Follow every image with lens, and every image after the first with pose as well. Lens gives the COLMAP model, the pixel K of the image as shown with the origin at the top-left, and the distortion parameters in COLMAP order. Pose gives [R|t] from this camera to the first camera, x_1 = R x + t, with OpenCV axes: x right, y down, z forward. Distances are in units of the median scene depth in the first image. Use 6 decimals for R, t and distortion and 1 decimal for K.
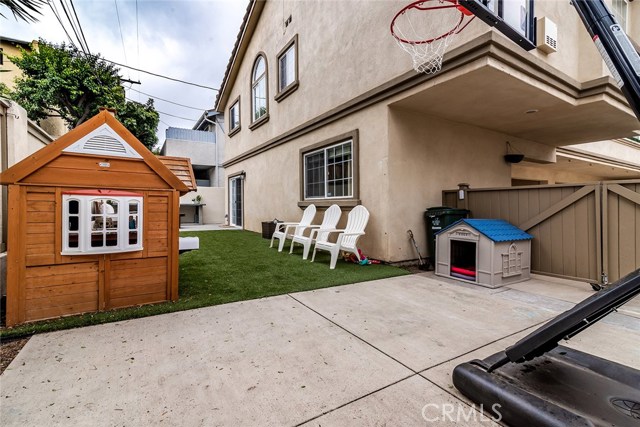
lens RADIAL K [[298.3, 0, 317.4], [0, 298.3, 206.3], [0, 0, 1]] dist [0.001933, 0.000054]
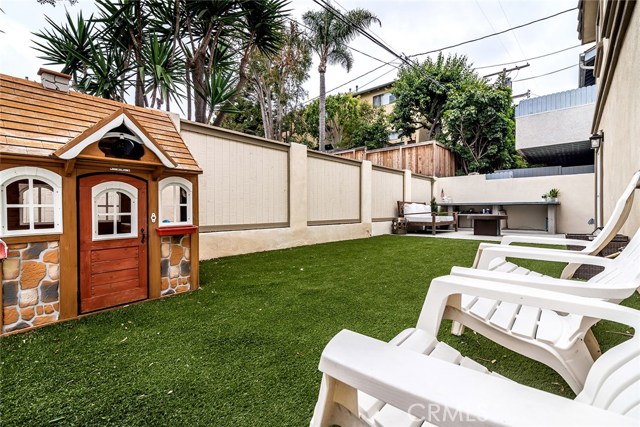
lens RADIAL K [[298.3, 0, 317.4], [0, 298.3, 206.3], [0, 0, 1]] dist [0.001933, 0.000054]
pose [[0.279796, -0.015847, -0.959929, 0.087648], [0.003801, 0.999874, -0.015398, 0.009997], [0.960052, 0.000659, 0.279821, 0.327086]]
